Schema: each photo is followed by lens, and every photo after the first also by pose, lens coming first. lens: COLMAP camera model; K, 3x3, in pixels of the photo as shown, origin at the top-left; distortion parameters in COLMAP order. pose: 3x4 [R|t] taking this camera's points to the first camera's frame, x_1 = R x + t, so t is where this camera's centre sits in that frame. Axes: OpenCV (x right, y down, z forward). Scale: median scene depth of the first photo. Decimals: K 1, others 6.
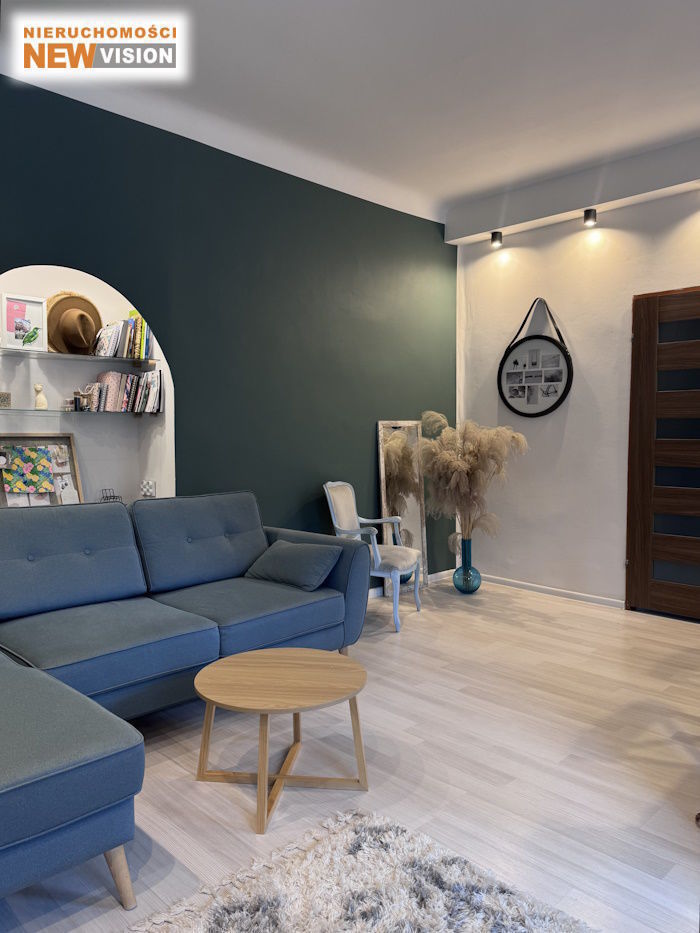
lens RADIAL K [[649.6, 0, 345.2], [0, 649.6, 477.8], [0, 0, 1]] dist [0.075611, -0.169870]
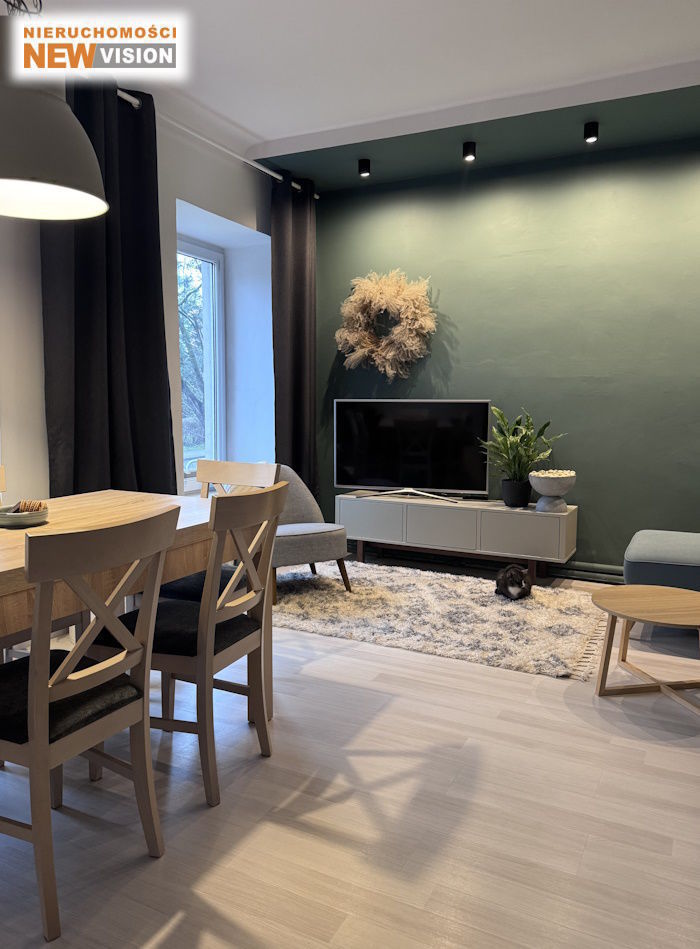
lens RADIAL K [[712.7, 0, 350.0], [0, 712.7, 474.5], [0, 0, 1]] dist [0.142907, -0.202773]
pose [[-0.944510, 0.022898, -0.327685, 0.417677], [-0.032047, 0.986385, 0.161300, -0.065392], [0.326917, 0.162851, -0.930916, 0.937598]]
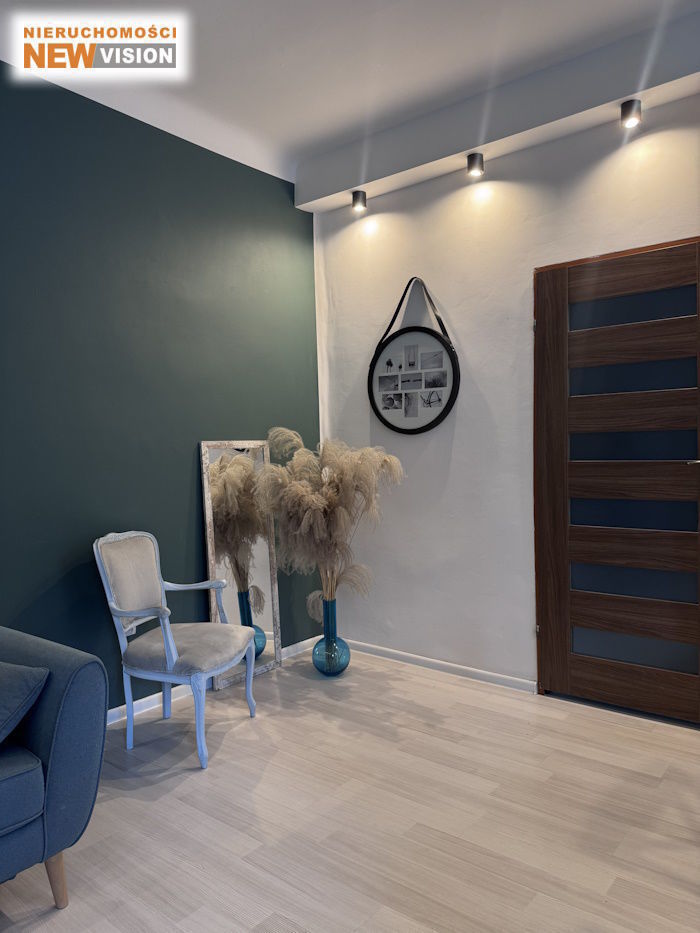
lens RADIAL K [[649.6, 0, 345.2], [0, 649.6, 477.8], [0, 0, 1]] dist [0.075611, -0.169870]
pose [[0.991416, -0.020578, 0.129113, 0.114999], [0.024716, 0.999228, -0.030534, -0.021621], [-0.128385, 0.033463, 0.991160, 0.270826]]
